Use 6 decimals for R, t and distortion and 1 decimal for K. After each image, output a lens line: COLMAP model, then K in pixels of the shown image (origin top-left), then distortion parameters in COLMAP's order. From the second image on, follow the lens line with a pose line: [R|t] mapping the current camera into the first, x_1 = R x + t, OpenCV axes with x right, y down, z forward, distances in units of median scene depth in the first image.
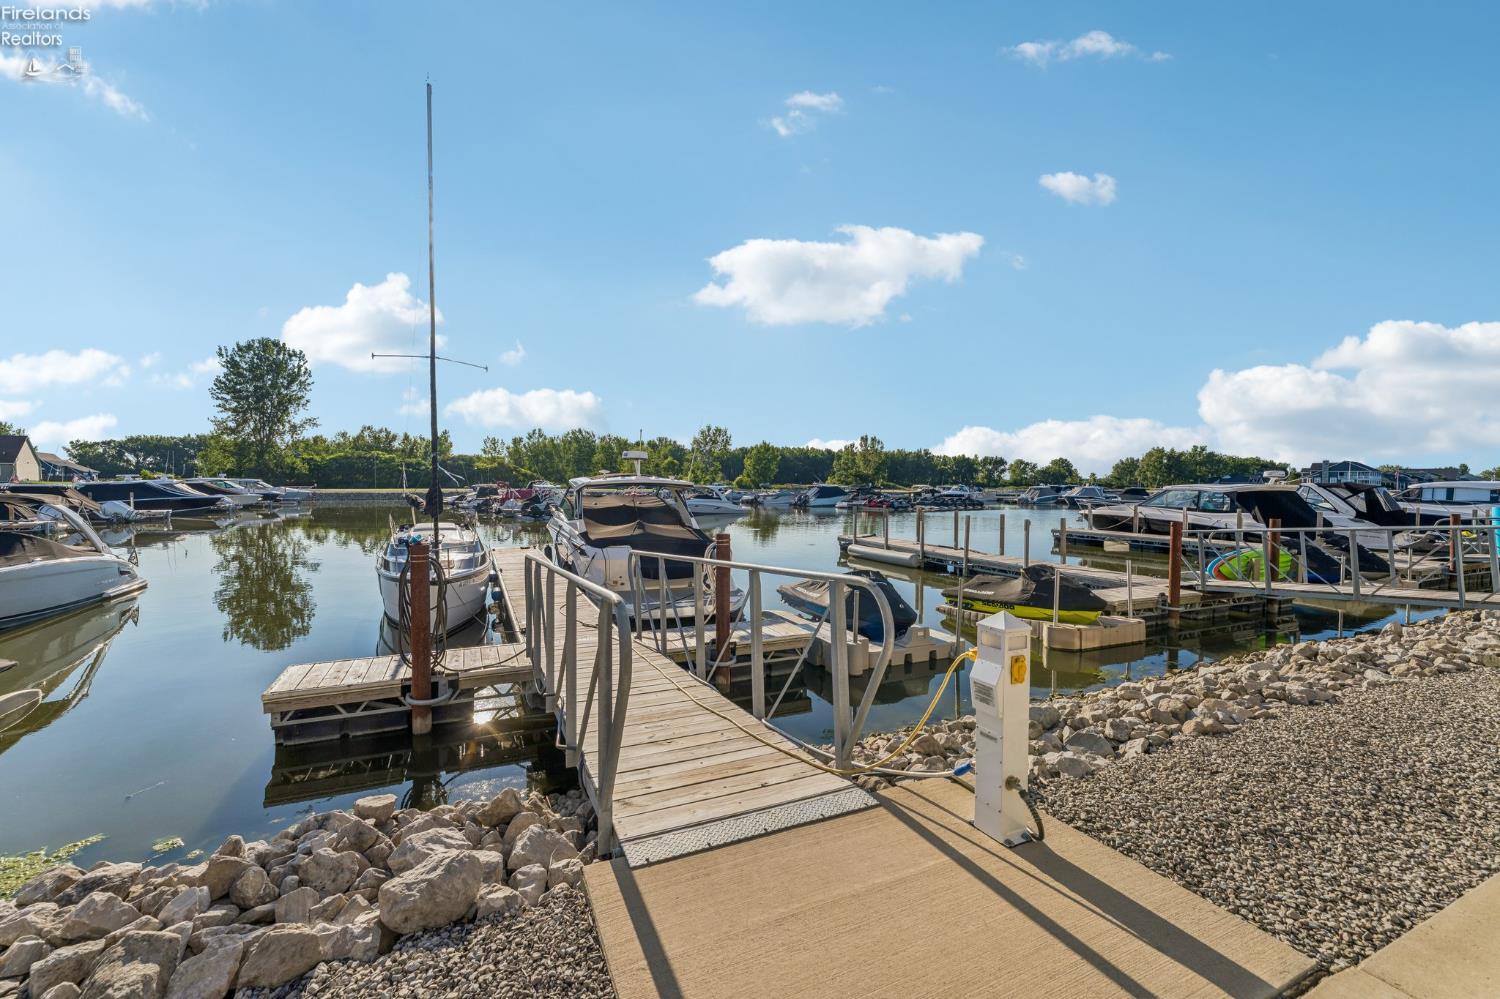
lens RADIAL K [[605.1, 0, 757.4], [0, 605.1, 483.6], [0, 0, 1]] dist [-0.001565, -0.000023]
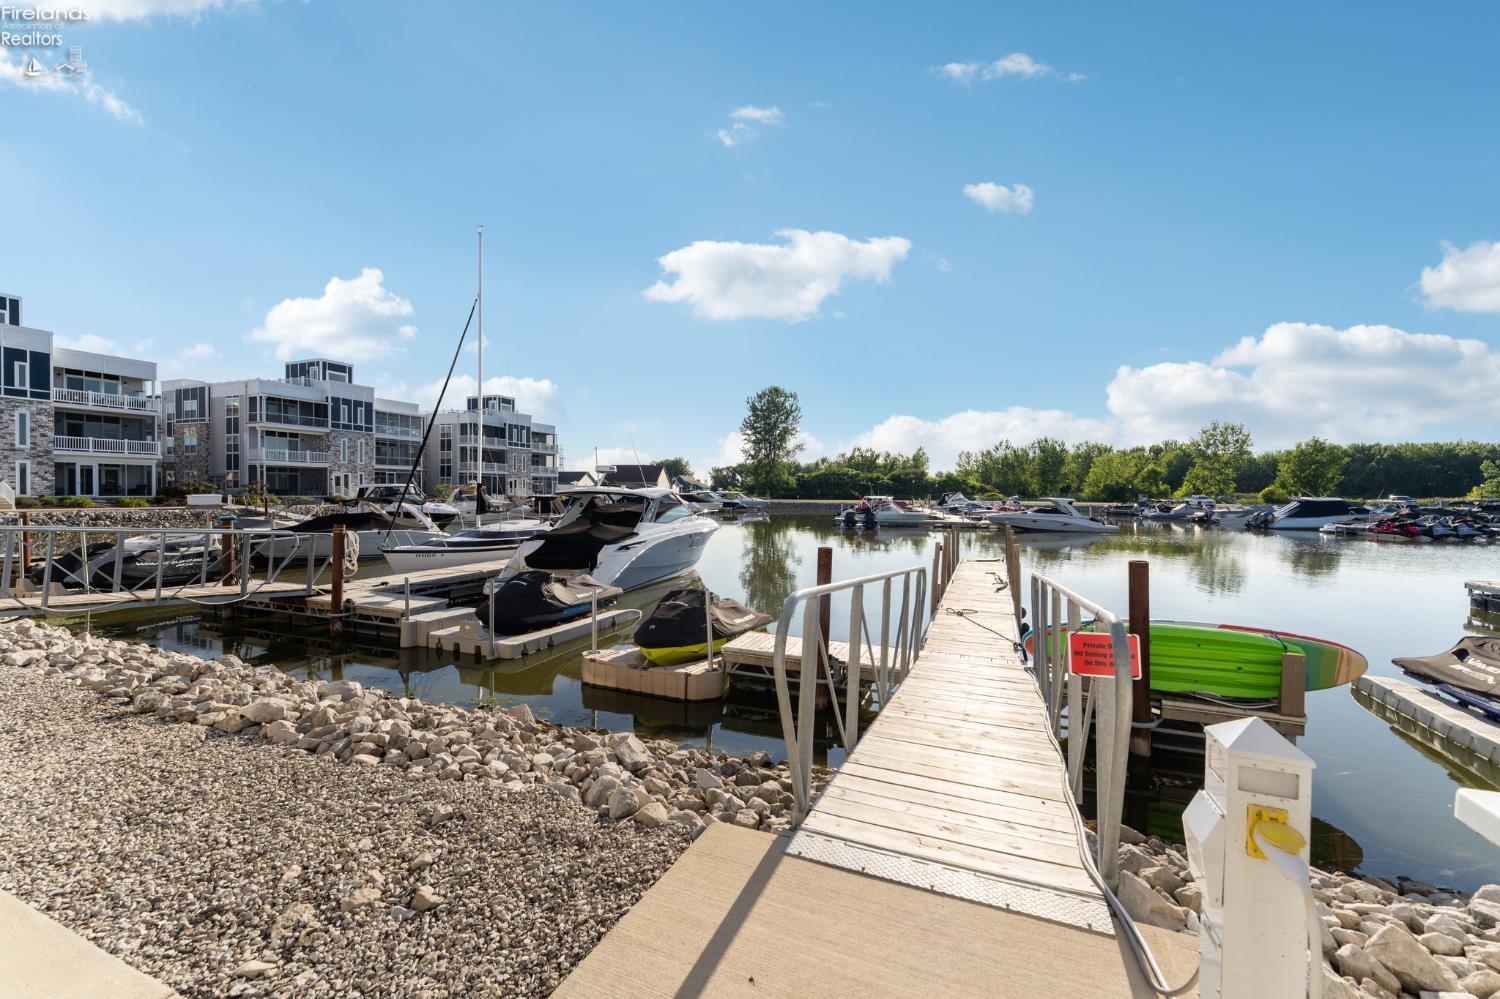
lens RADIAL K [[604.1, 0, 756.0], [0, 604.1, 500.2], [0, 0, 1]] dist [-0.002799, -0.000278]
pose [[0.686924, 0.007674, -0.726688, 0.132818], [-0.003132, 0.999966, 0.007600, 0.000696], [0.726722, -0.002944, 0.686925, 0.058674]]
